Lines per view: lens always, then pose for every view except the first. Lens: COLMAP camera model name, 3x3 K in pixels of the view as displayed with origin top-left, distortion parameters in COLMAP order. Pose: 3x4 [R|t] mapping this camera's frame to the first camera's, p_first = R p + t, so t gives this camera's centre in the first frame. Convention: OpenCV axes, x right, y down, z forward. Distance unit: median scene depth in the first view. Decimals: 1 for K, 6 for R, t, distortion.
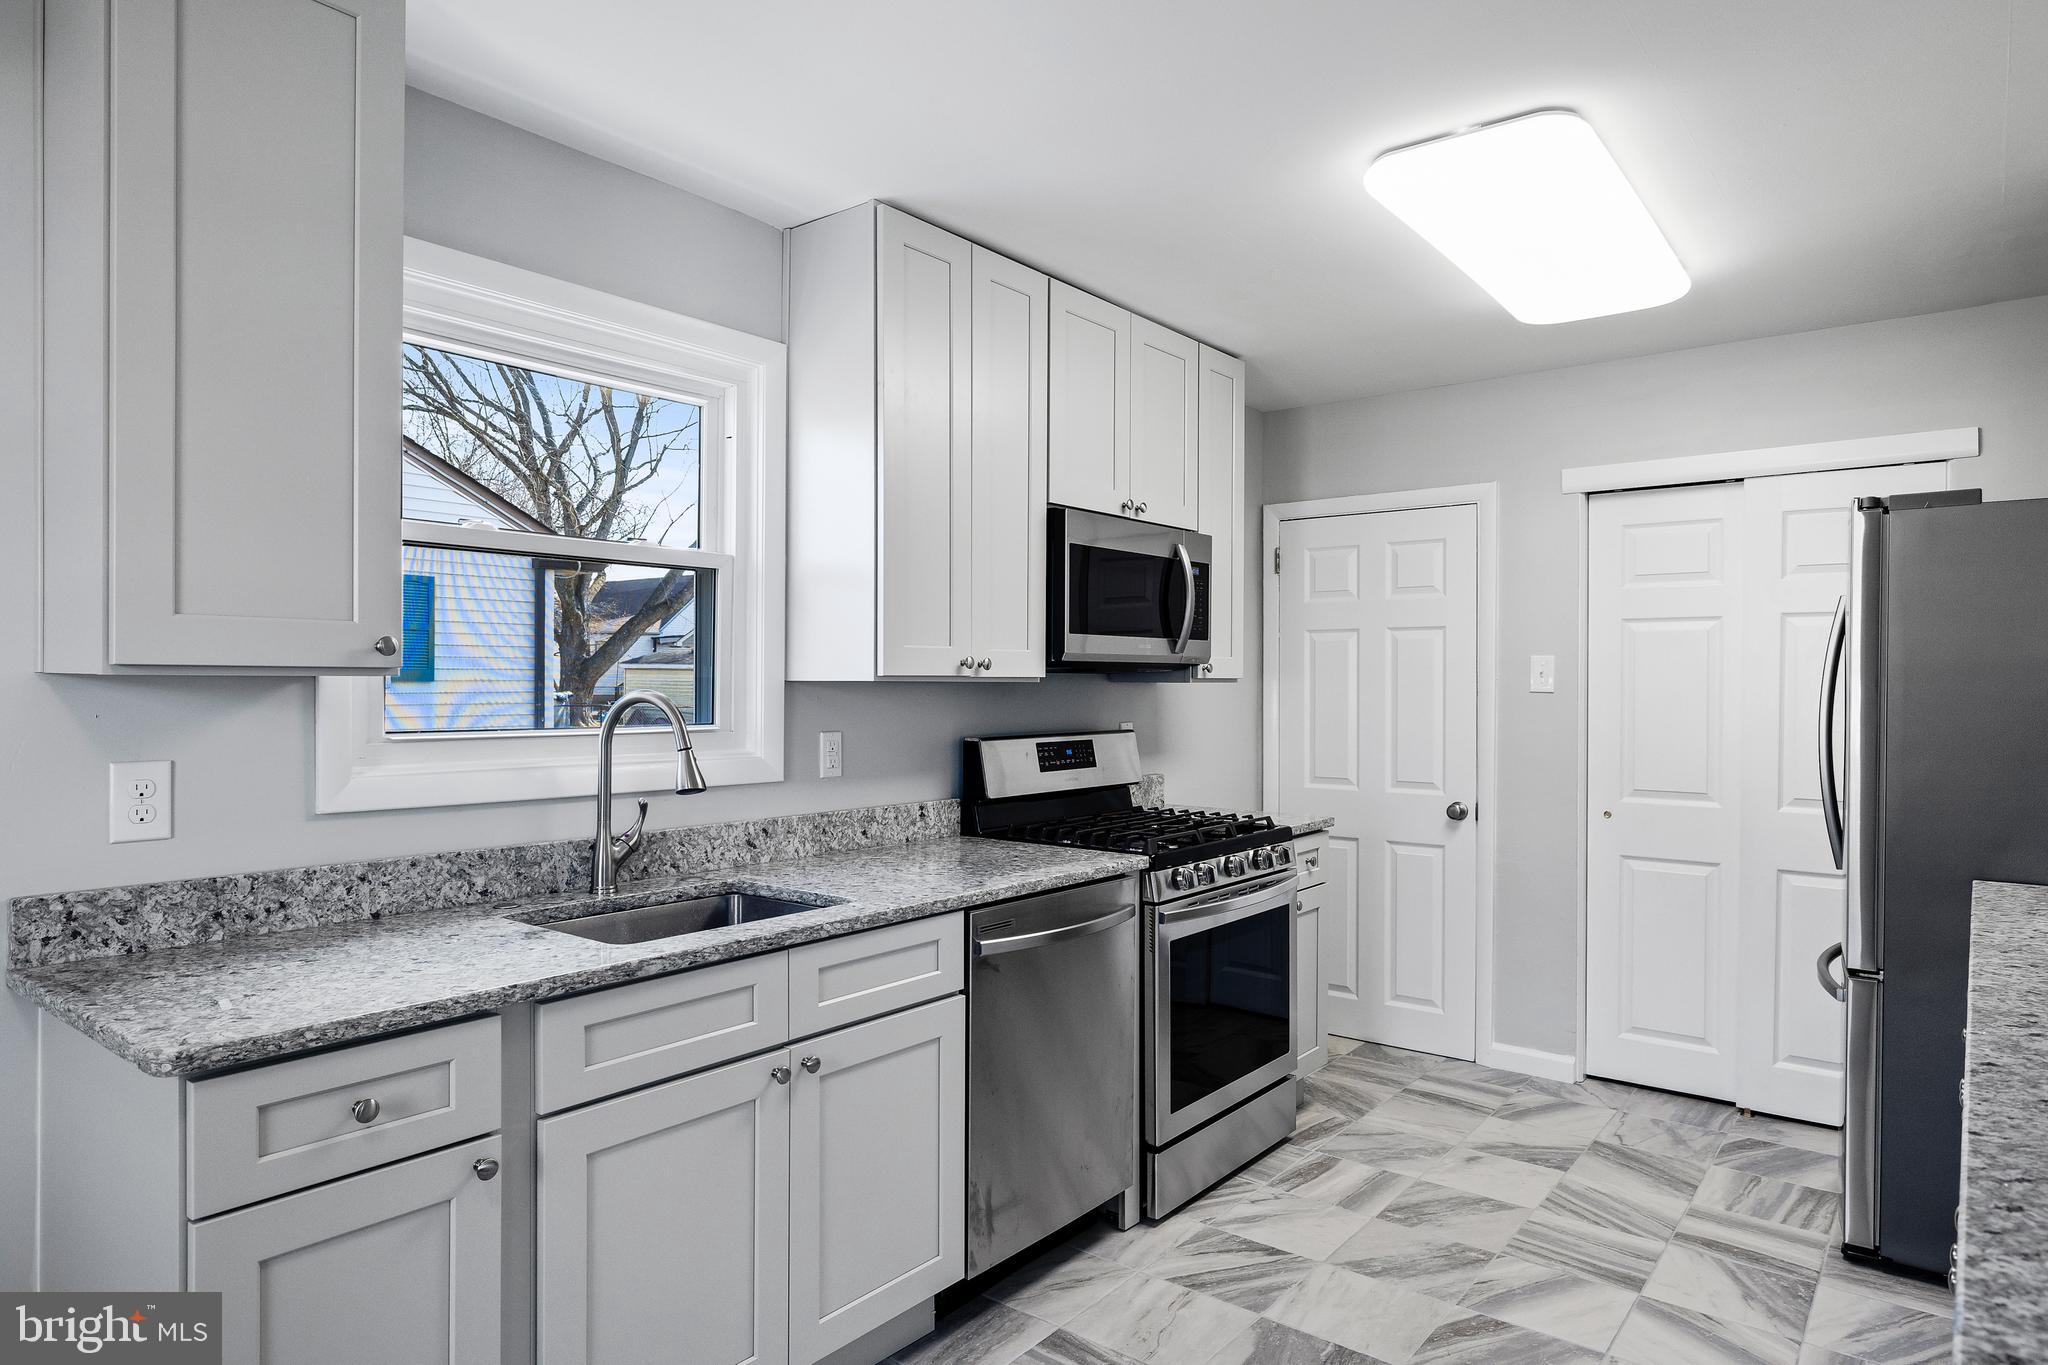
lens RADIAL K [[1208.4, 0, 1038.8], [0, 1208.4, 692.9], [0, 0, 1]] dist [0.001412, -0.002365]
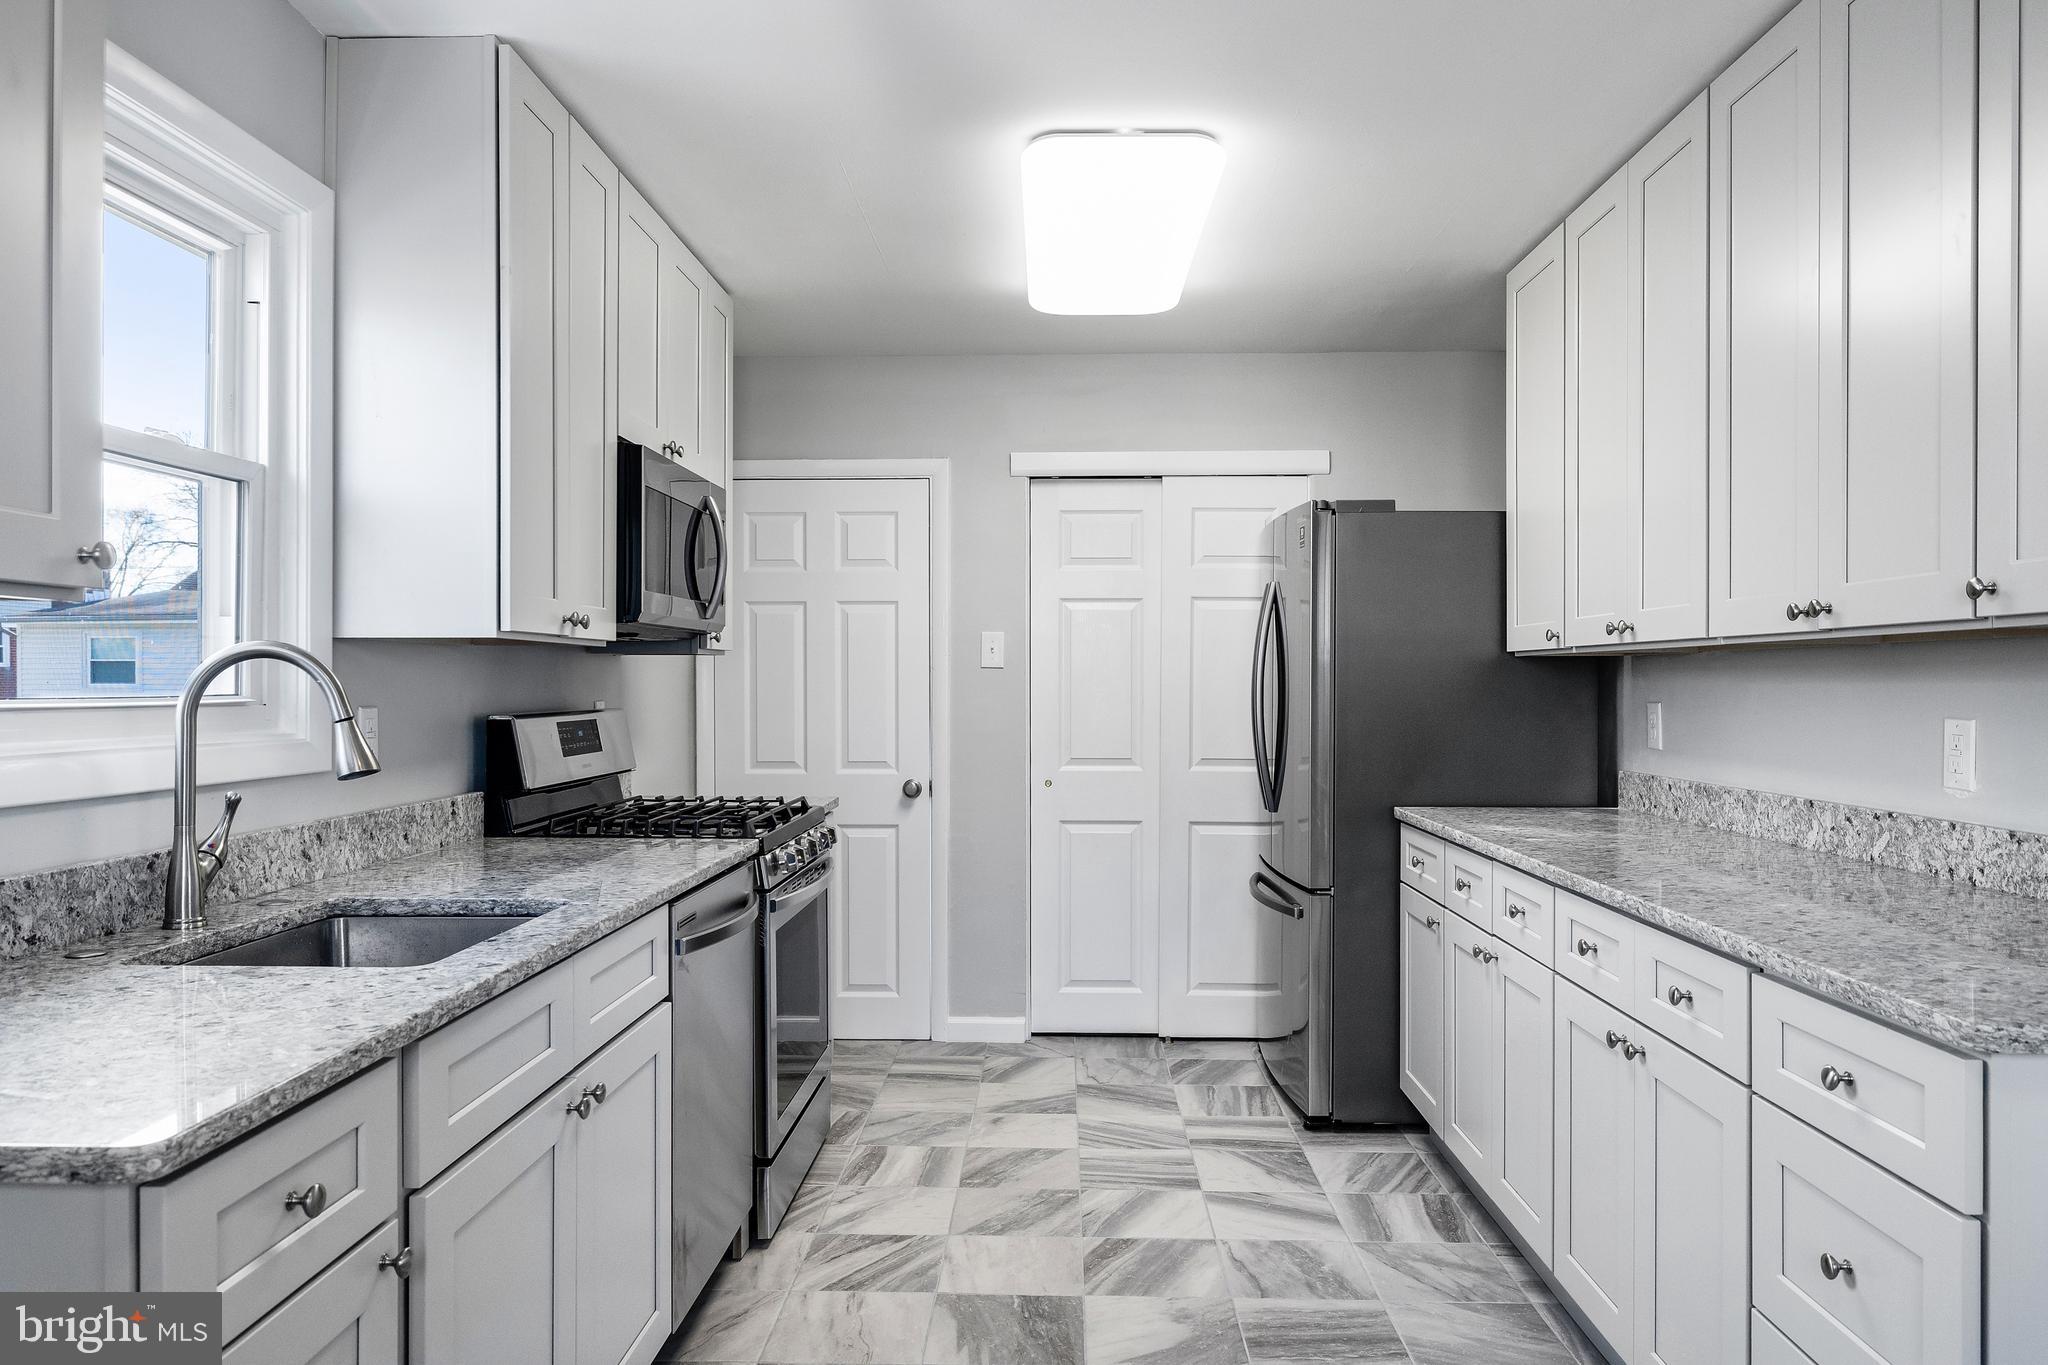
lens RADIAL K [[1391.0, 0, 1030.9], [0, 1391.0, 691.4], [0, 0, 1]] dist [-0.003363, -0.000391]
pose [[0.803026, -0.007000, 0.595902, -0.401005], [0.006824, 0.999973, 0.002551, 0.025867], [-0.595904, 0.002018, 0.803053, 0.049741]]
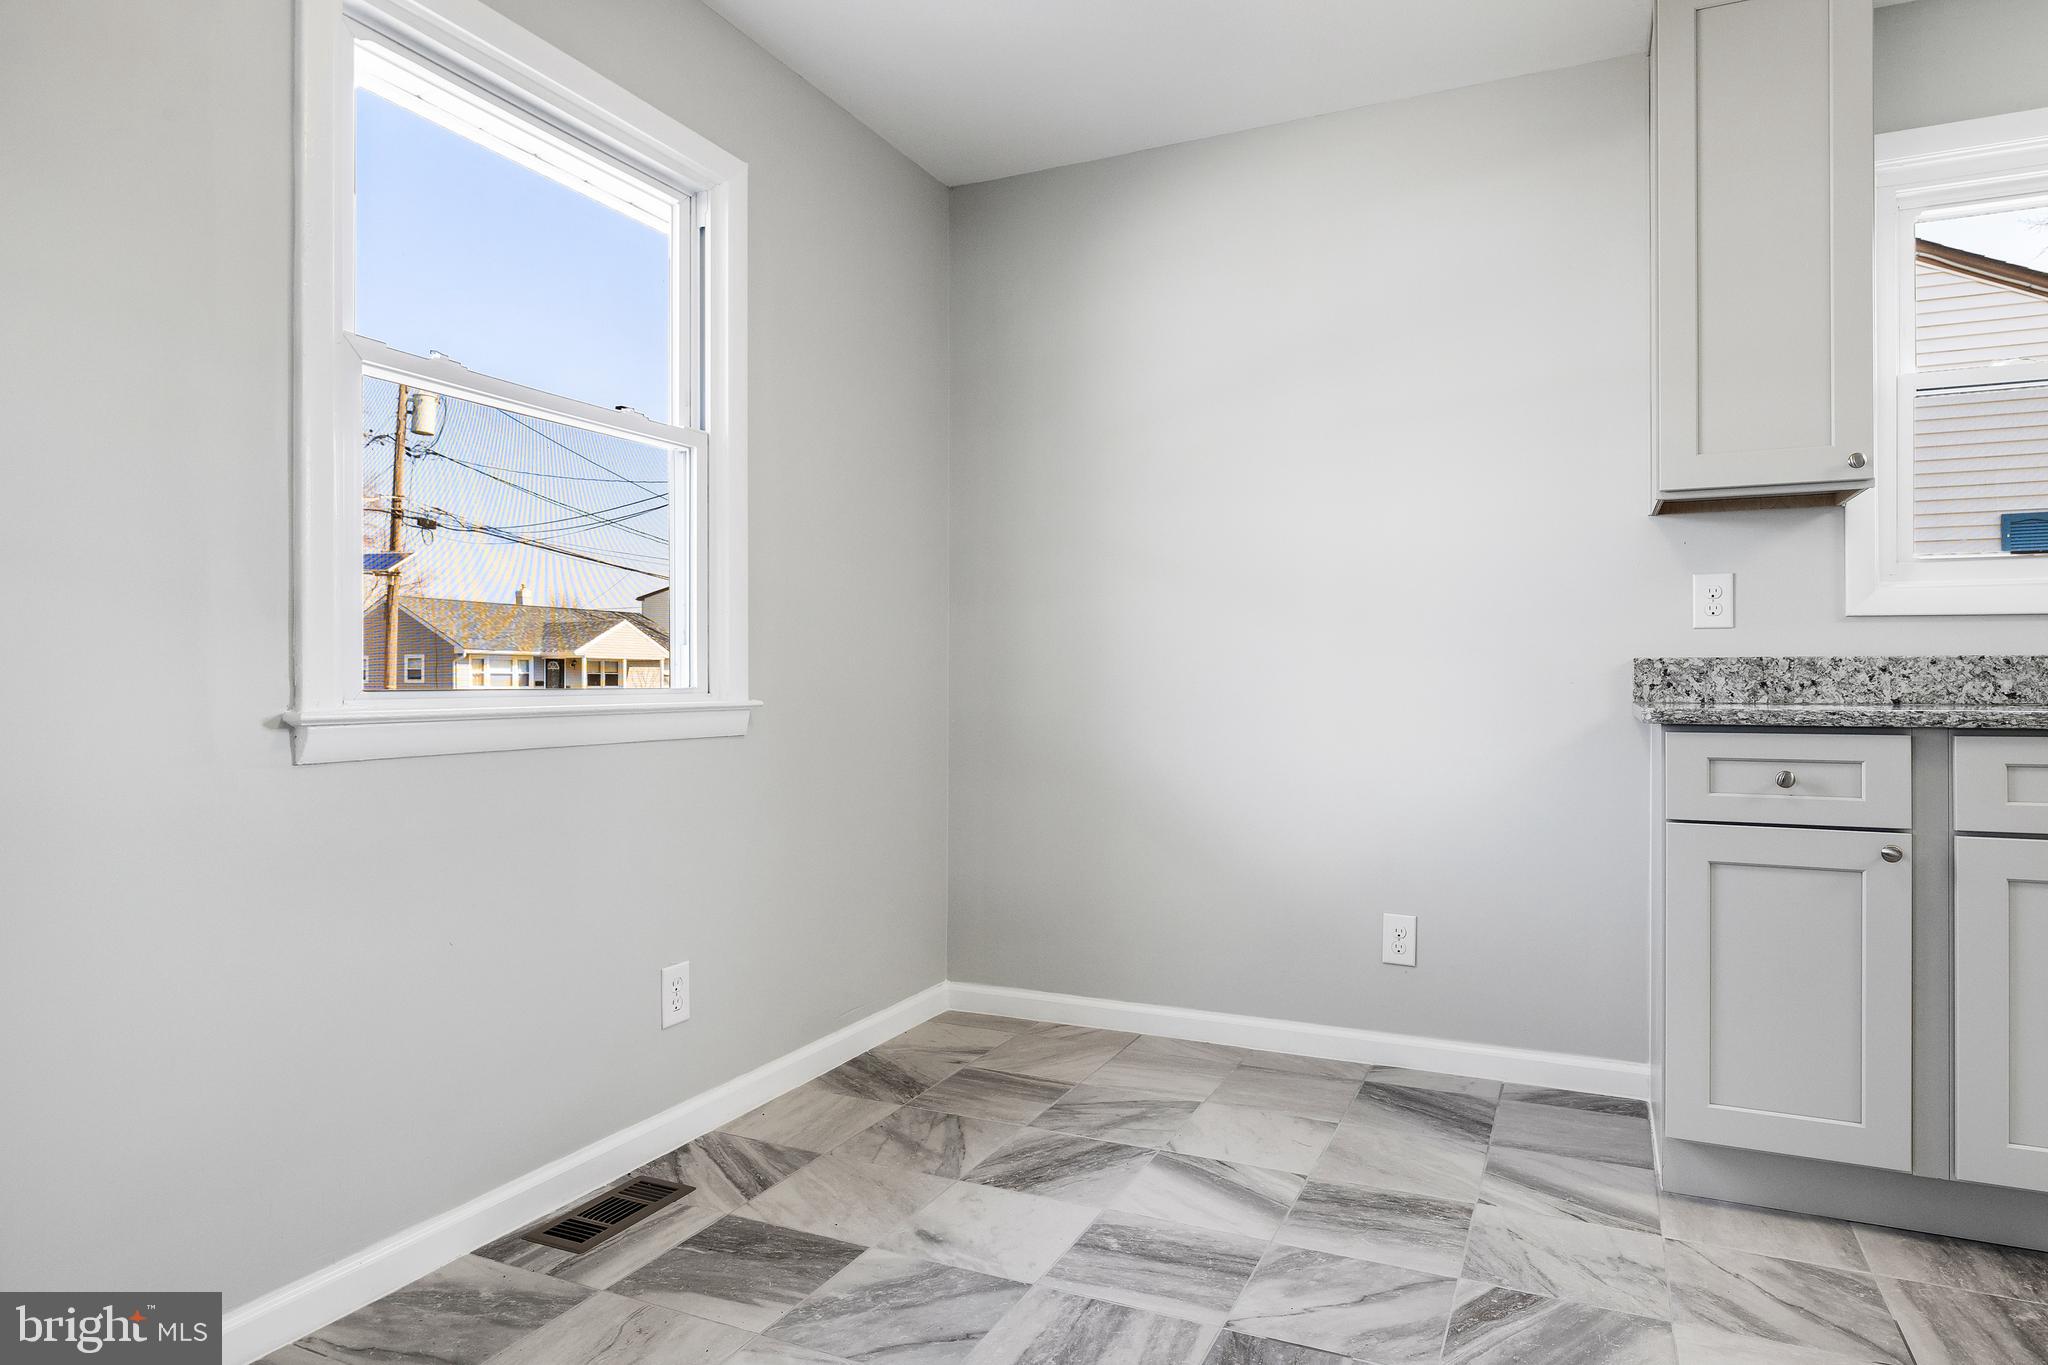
lens RADIAL K [[1208.4, 0, 1018.4], [0, 1208.4, 677.9], [0, 0, 1]] dist [0.001412, -0.002365]
pose [[0.218374, -0.009528, -0.975819, 0.345466], [-0.009113, 0.999889, -0.011803, 0.145081], [0.975823, 0.011470, 0.218262, -0.092330]]
